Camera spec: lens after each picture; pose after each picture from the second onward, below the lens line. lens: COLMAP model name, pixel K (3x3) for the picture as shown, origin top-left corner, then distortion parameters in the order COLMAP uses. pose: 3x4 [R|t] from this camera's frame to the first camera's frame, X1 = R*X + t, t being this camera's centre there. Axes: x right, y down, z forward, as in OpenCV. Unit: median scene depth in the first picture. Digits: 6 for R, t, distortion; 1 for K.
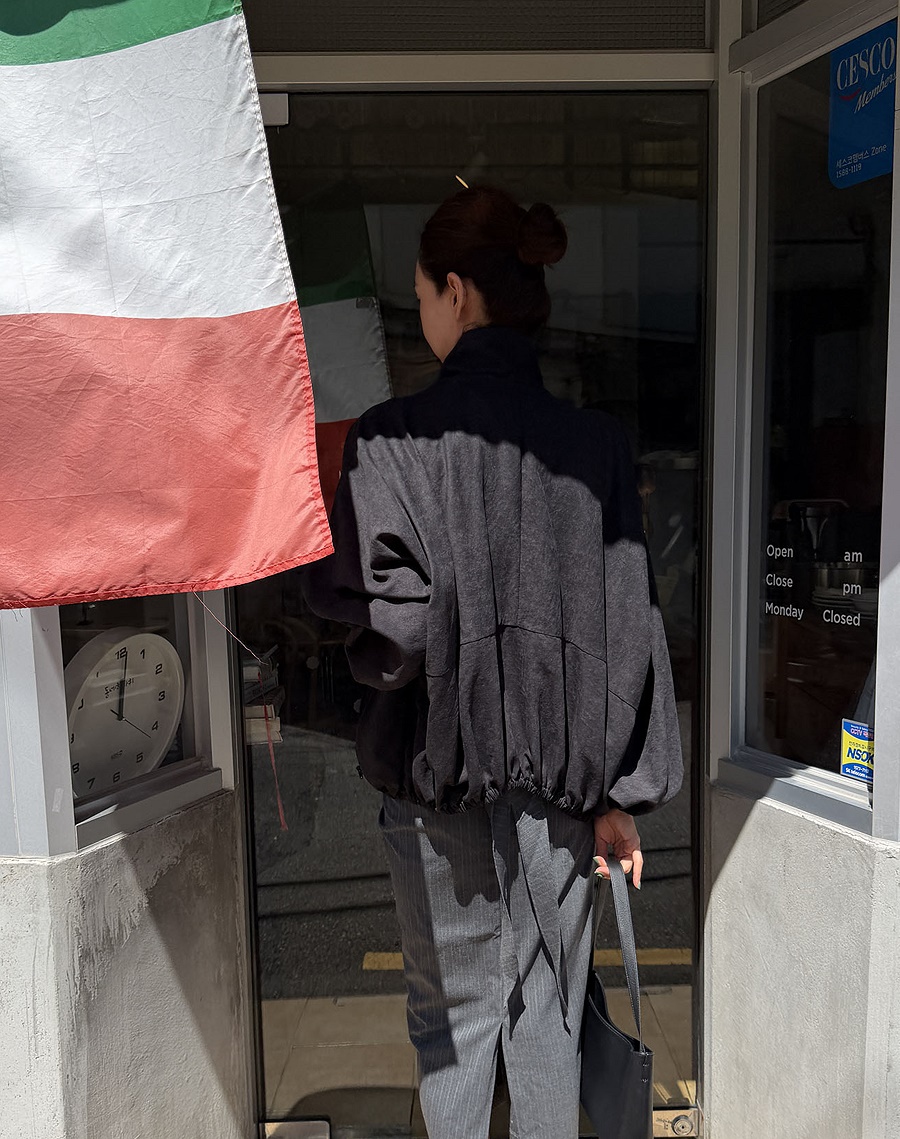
lens RADIAL K [[1059.9, 0, 510.2], [0, 1059.9, 642.1], [0, 0, 1]] dist [0.045606, -0.041870]
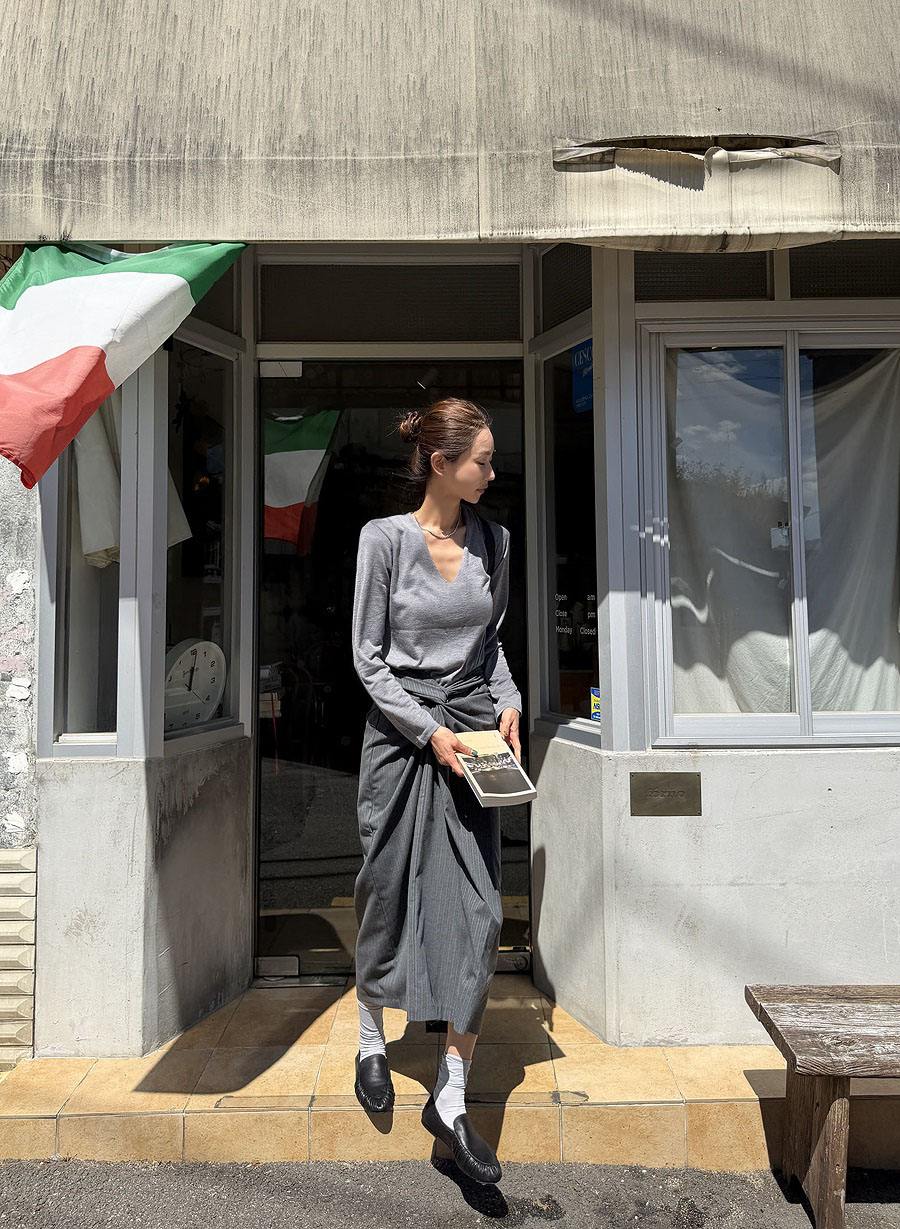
lens RADIAL K [[922.5, 0, 488.4], [0, 922.5, 543.2], [0, 0, 1]] dist [0.052299, -0.053167]
pose [[0.999935, 0.001636, -0.011265, 0.142499], [-0.003948, 0.978042, -0.208373, 0.145989], [0.010676, 0.208404, 0.977985, -0.533707]]
